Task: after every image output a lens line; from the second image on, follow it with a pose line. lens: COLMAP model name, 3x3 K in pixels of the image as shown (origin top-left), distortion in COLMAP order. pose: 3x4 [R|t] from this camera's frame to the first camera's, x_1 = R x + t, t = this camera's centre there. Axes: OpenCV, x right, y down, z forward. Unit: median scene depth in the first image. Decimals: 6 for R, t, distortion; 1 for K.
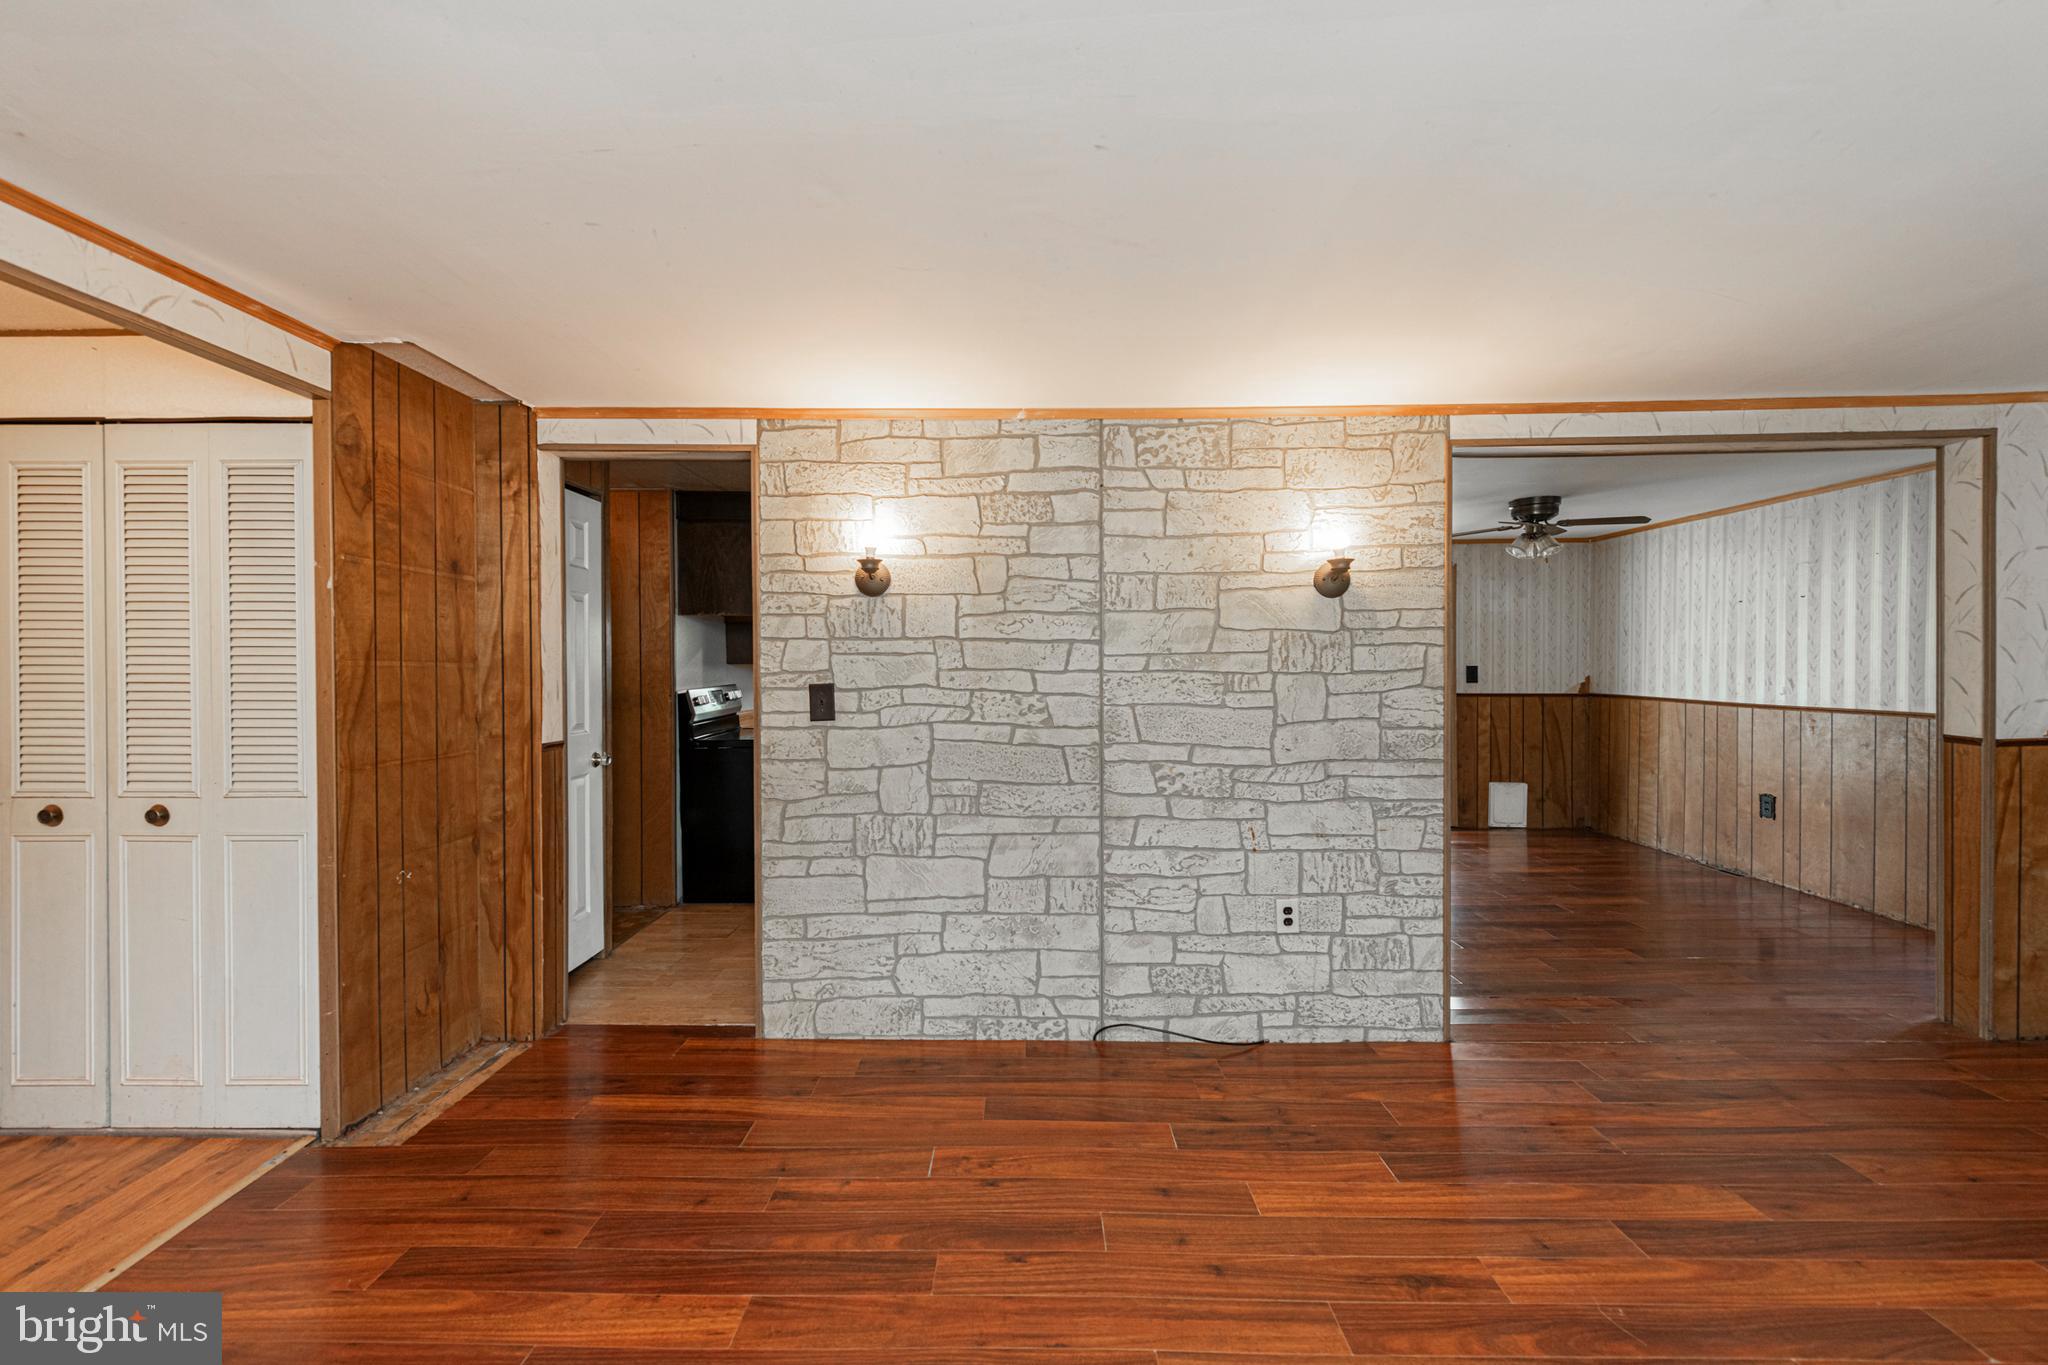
lens RADIAL K [[823.9, 0, 1016.3], [0, 823.9, 670.3], [0, 0, 1]] dist [0.009235, -0.001750]
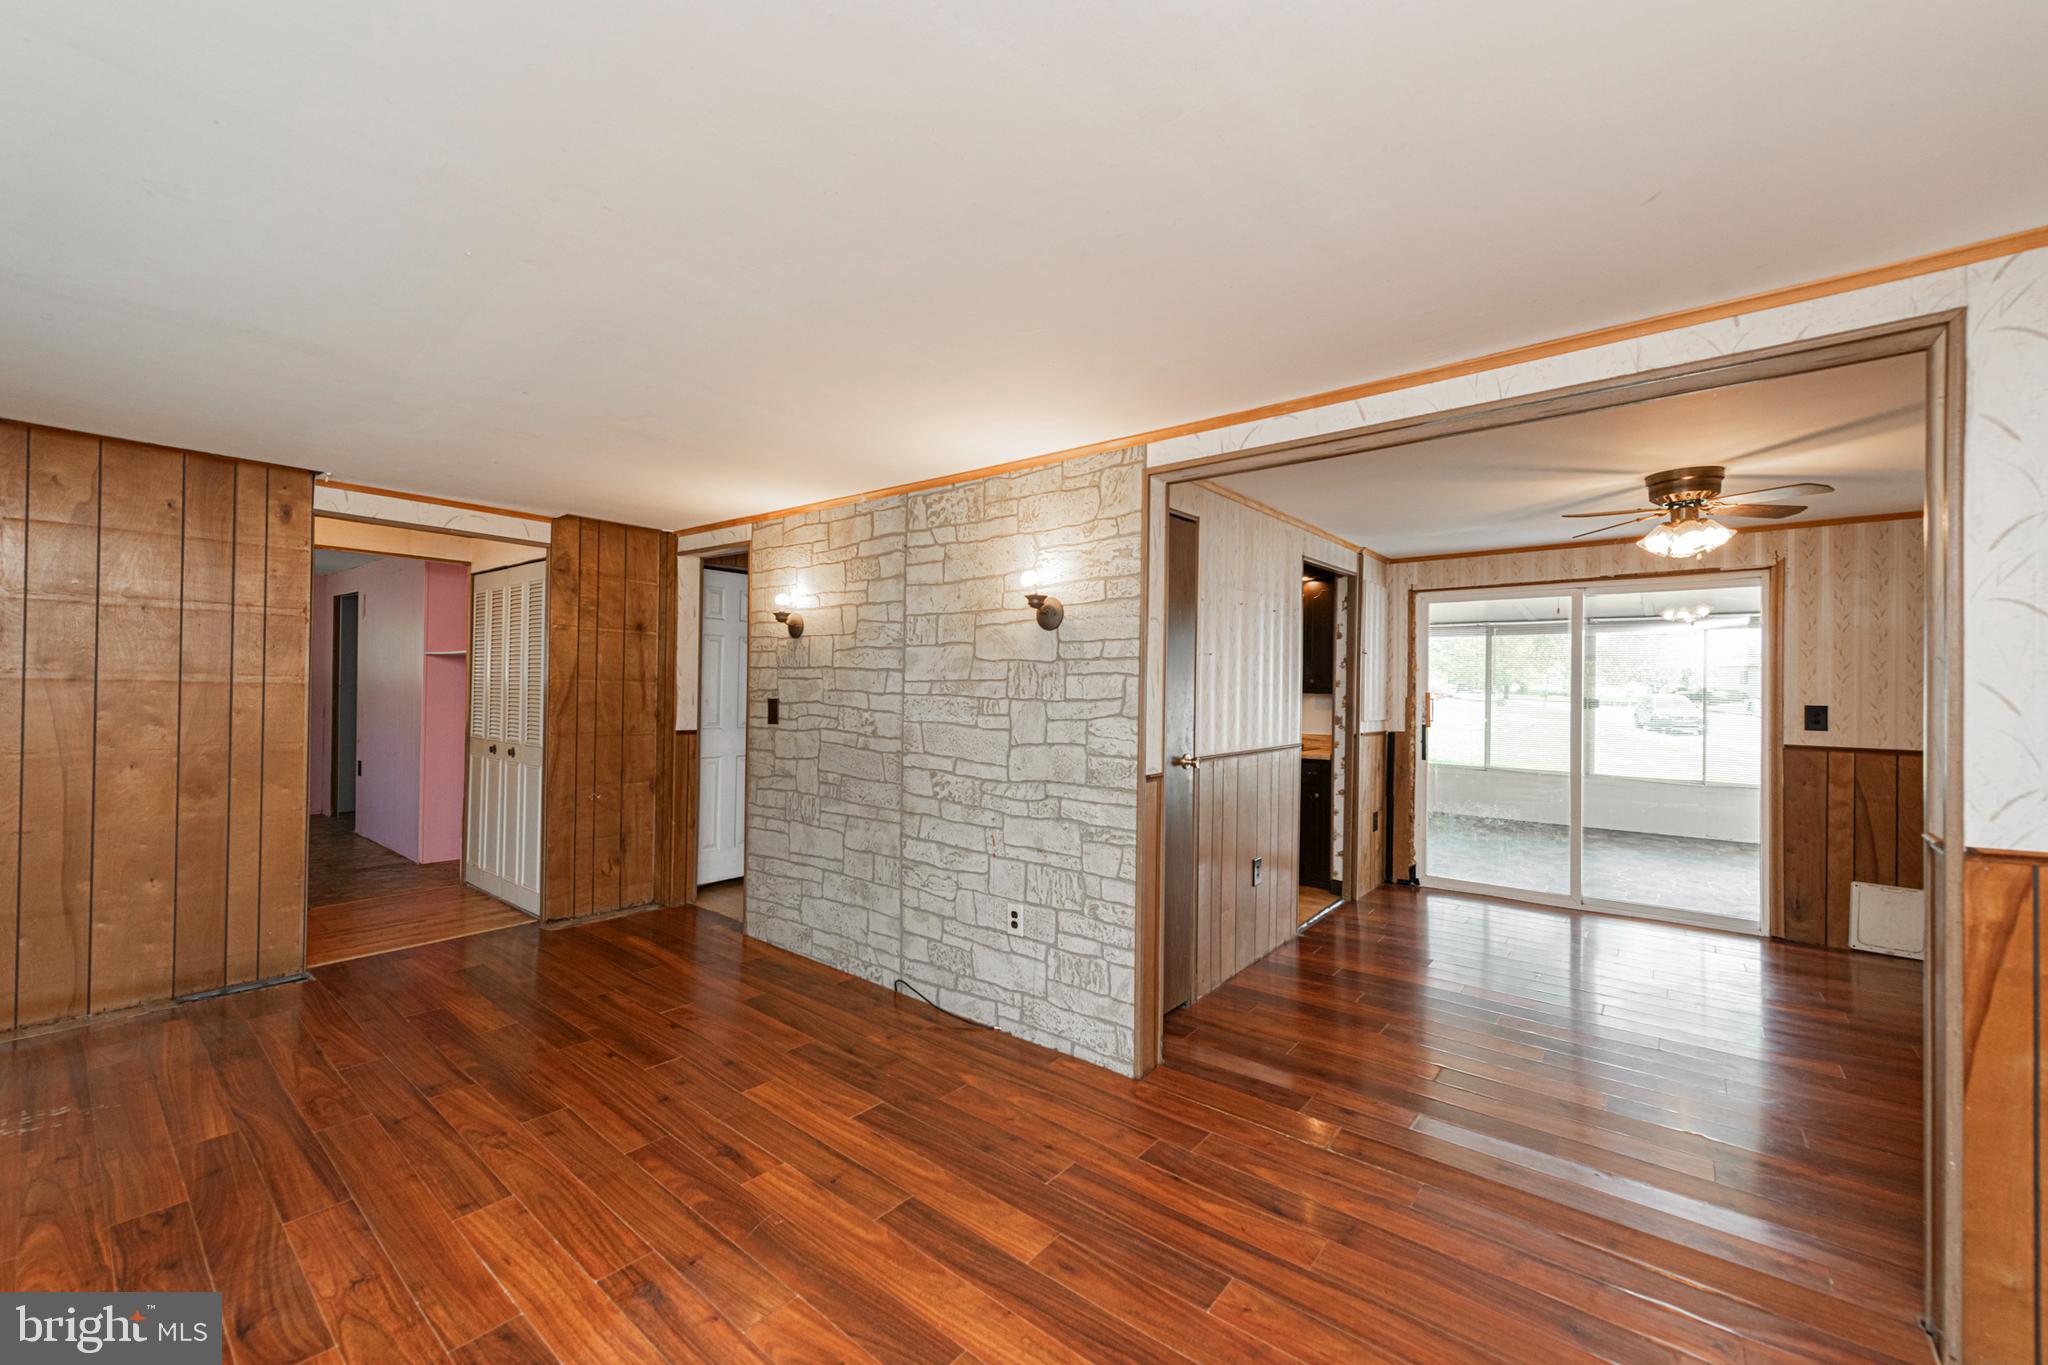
lens RADIAL K [[823.9, 0, 1055.6], [0, 823.9, 676.6], [0, 0, 1]] dist [0.009235, -0.001750]
pose [[0.784590, 0.007924, -0.619965, 1.057338], [-0.021622, 0.999660, -0.014586, -0.012031], [0.619638, 0.024849, 0.784494, 0.162000]]
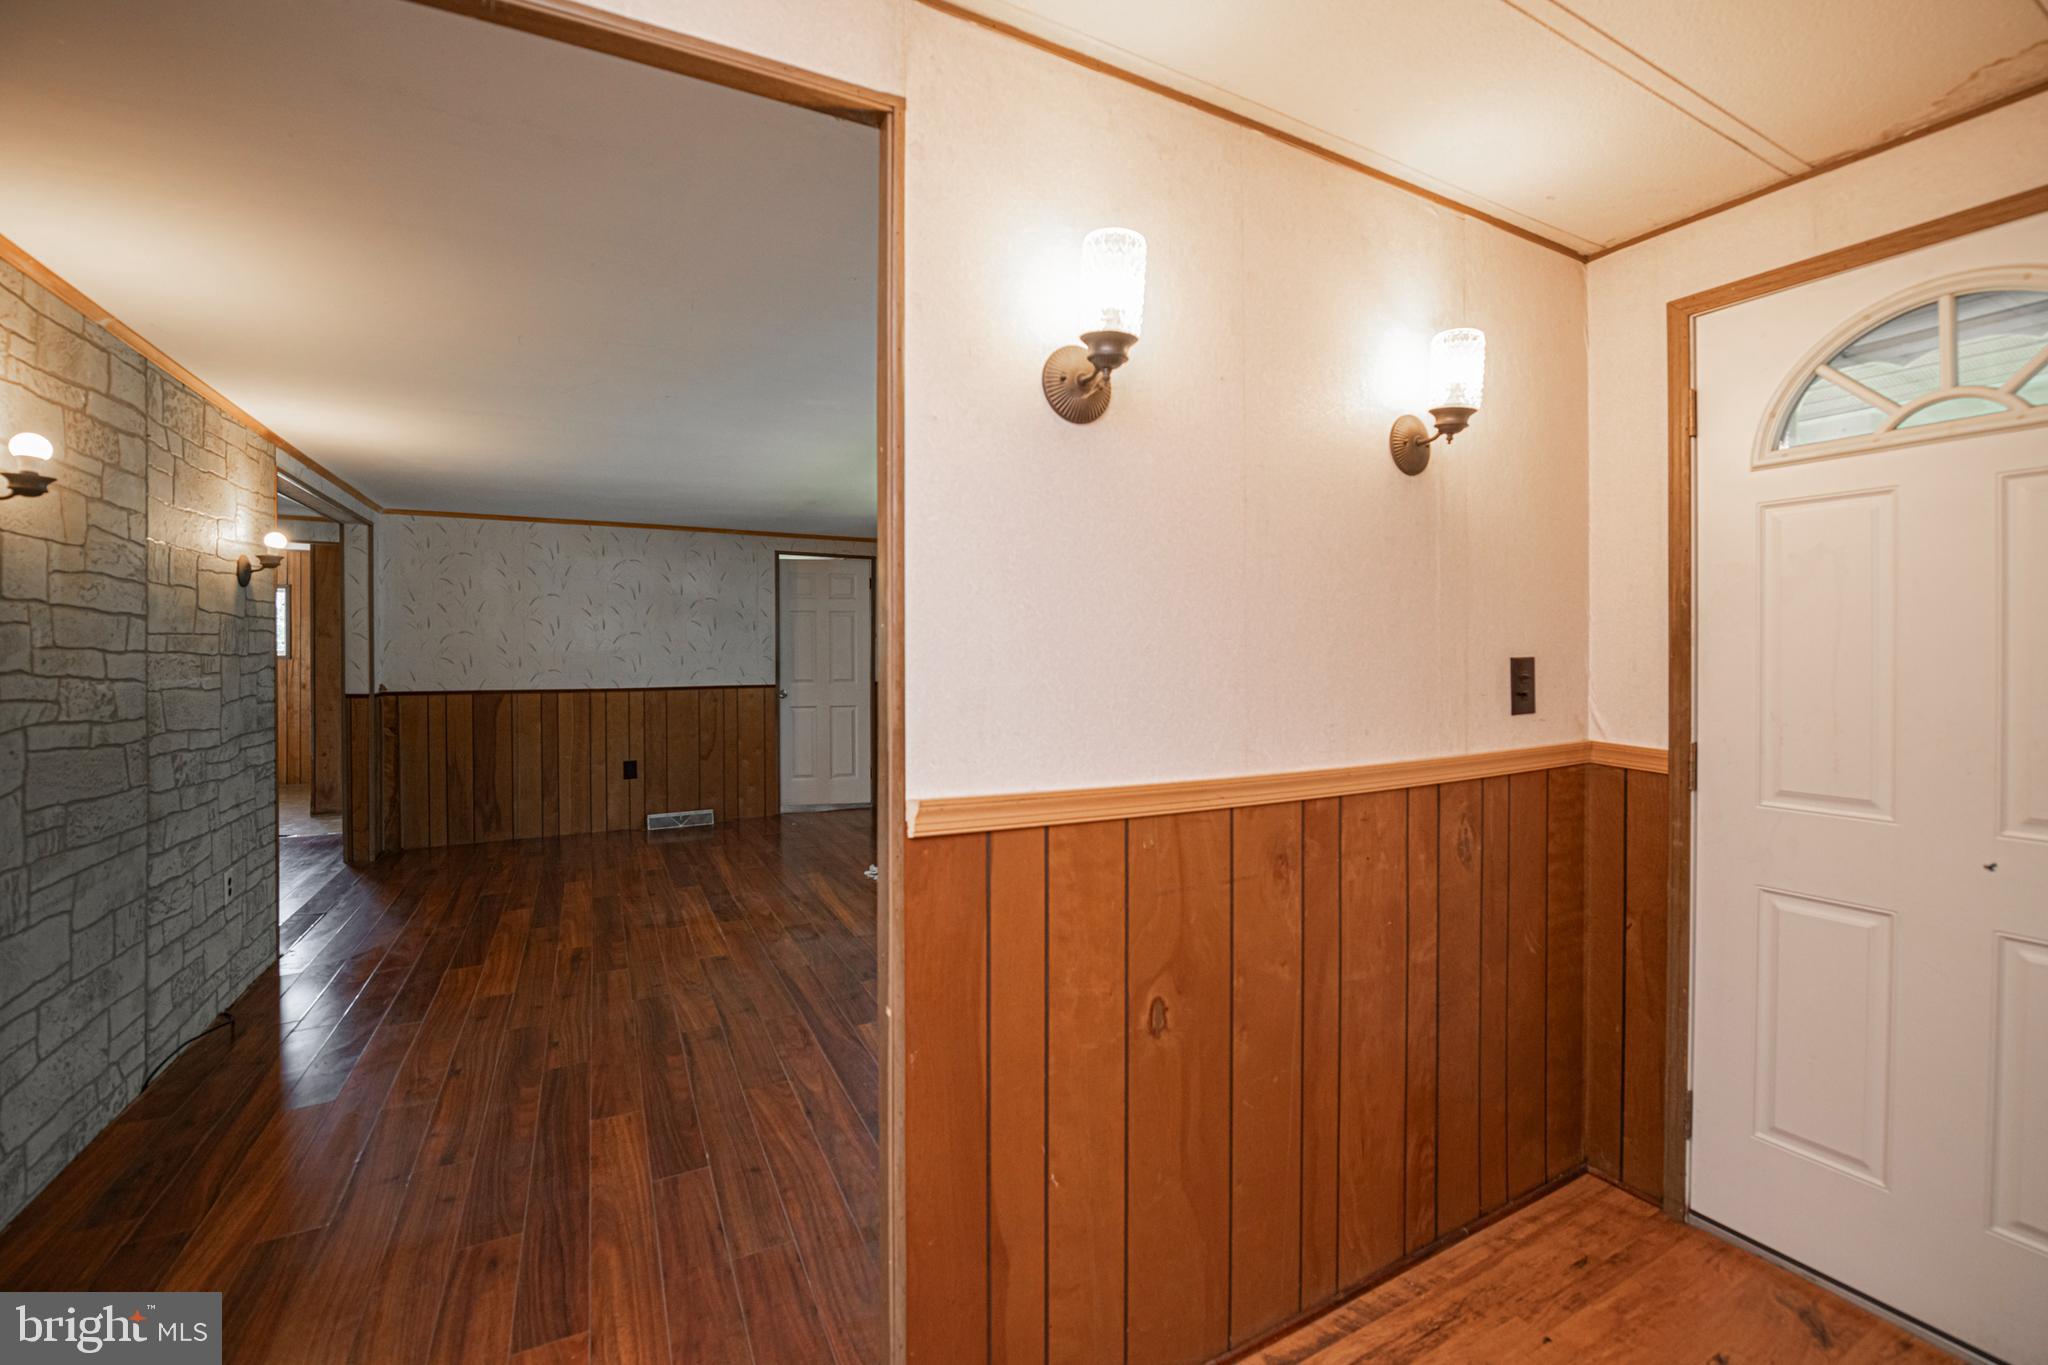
lens RADIAL K [[823.9, 0, 1007.8], [0, 823.9, 653.8], [0, 0, 1]] dist [0.009235, -0.001750]
pose [[-0.451560, 0.006096, 0.892220, -1.065871], [0.015219, 0.999884, 0.000871, 0.015851], [-0.892111, 0.013972, -0.451601, 0.592046]]
